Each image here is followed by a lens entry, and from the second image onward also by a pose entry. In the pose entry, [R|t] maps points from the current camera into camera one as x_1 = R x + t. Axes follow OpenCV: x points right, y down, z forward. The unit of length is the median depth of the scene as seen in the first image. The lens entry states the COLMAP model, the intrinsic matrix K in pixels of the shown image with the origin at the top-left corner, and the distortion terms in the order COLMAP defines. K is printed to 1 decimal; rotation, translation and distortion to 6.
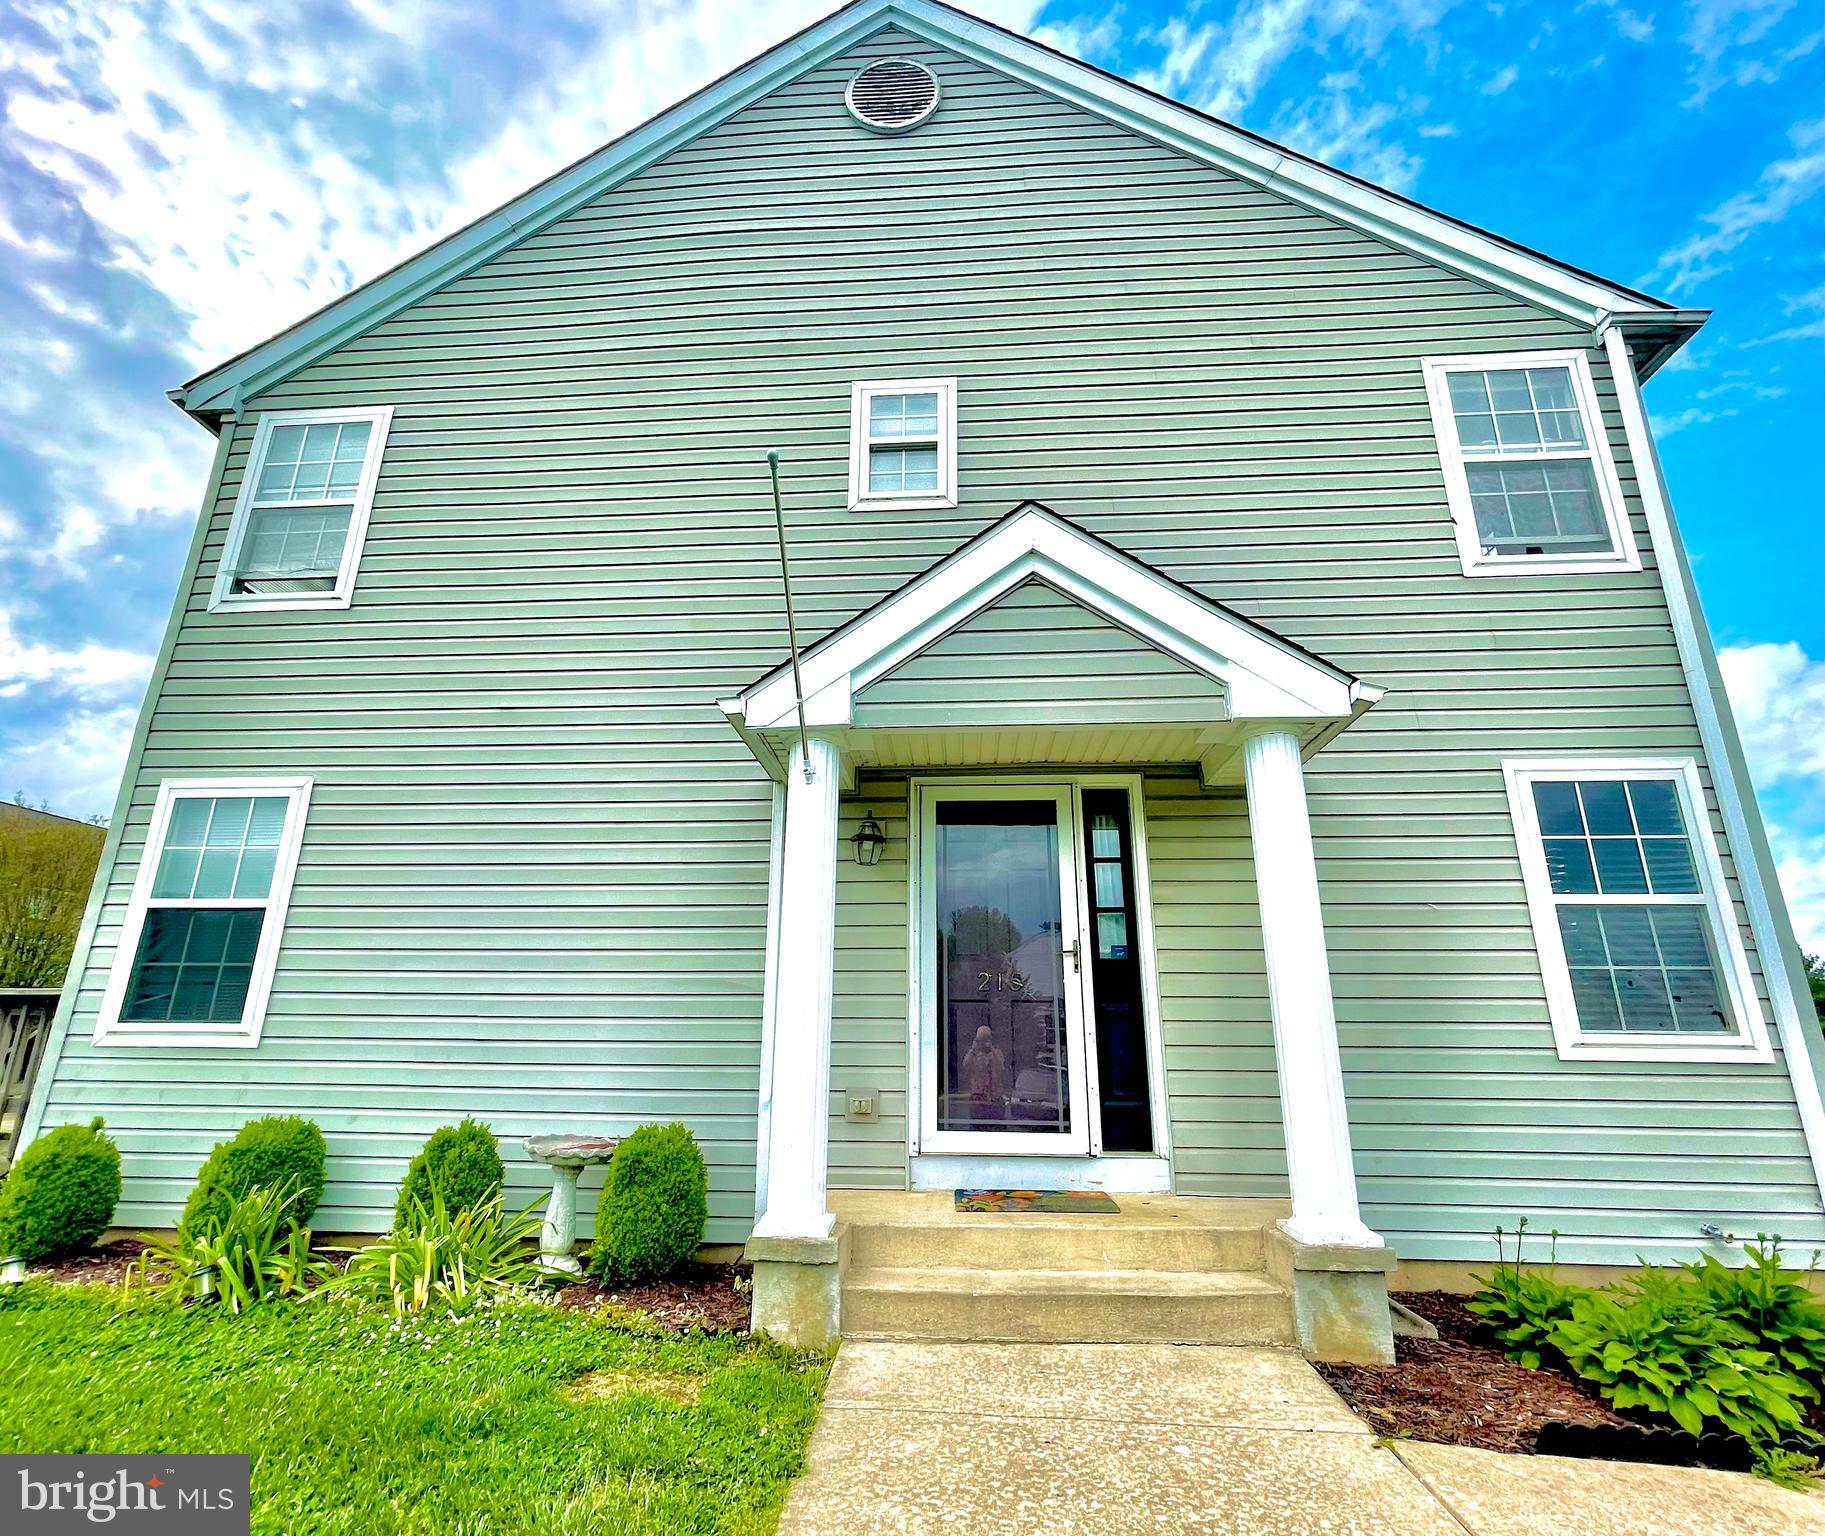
lens RADIAL K [[872.6, 0, 913.8], [0, 872.6, 780.6], [0, 0, 1]] dist [-0.026444, 0.017764]
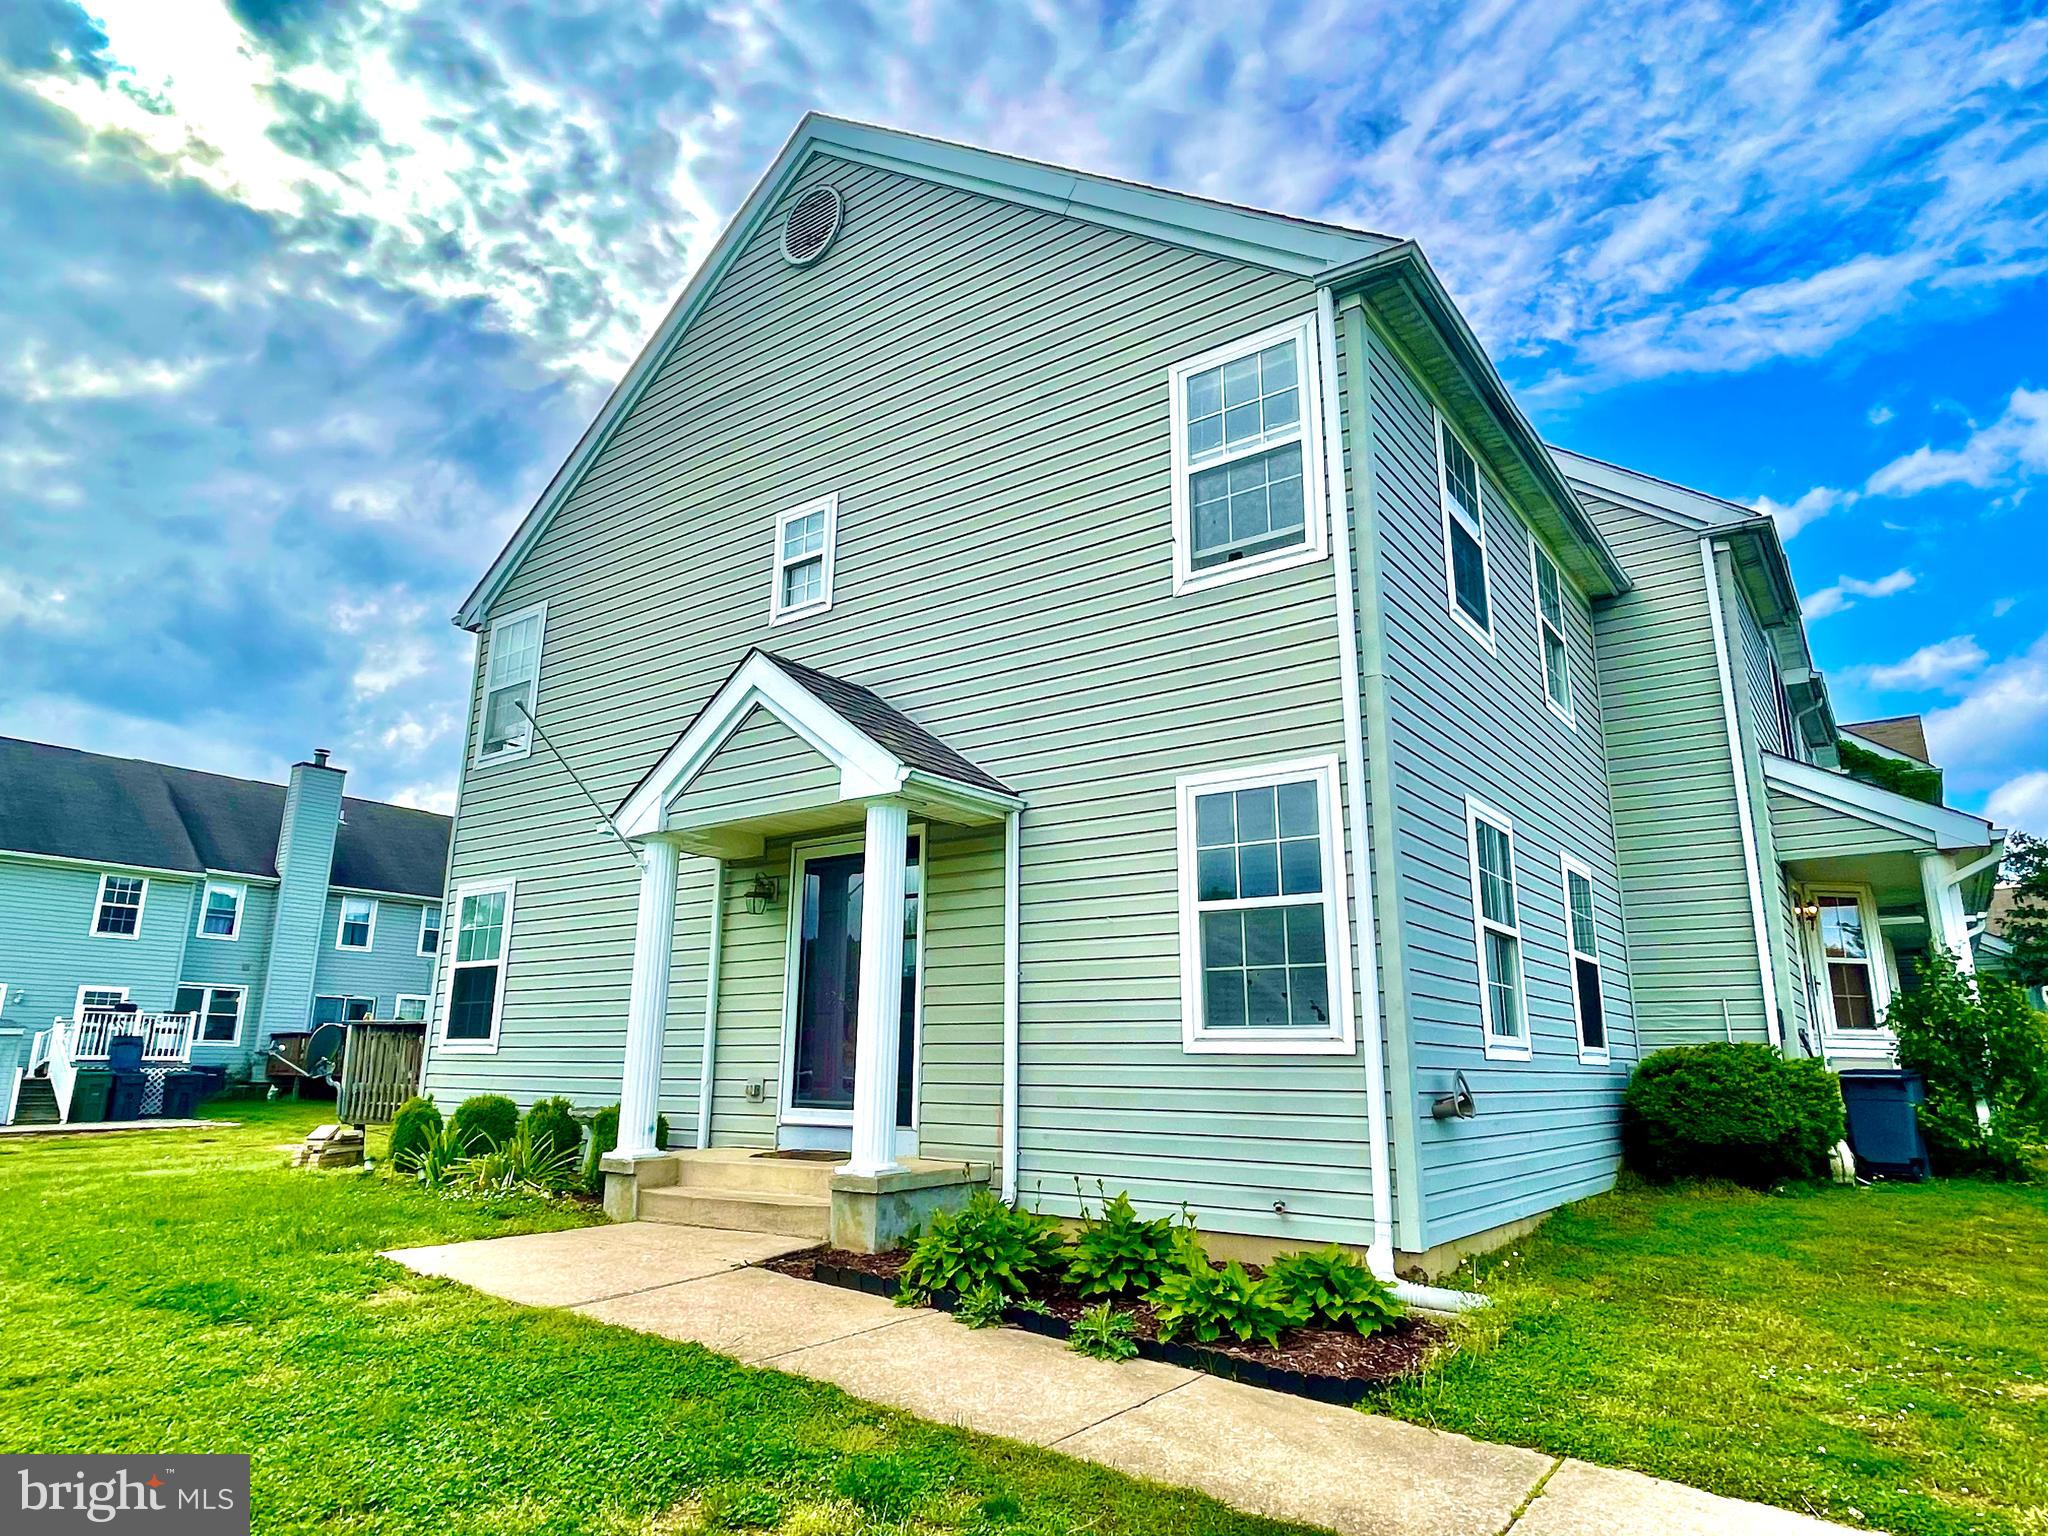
lens RADIAL K [[1194.8, 0, 1024.0], [0, 1194.8, 768.0], [0, 0, 1]] dist [0.001673, -0.000534]
pose [[0.848719, -0.129648, -0.512706, 1.287723], [0.149891, 0.988701, -0.001887, -0.062102], [0.507157, -0.075248, 0.858562, -0.362279]]
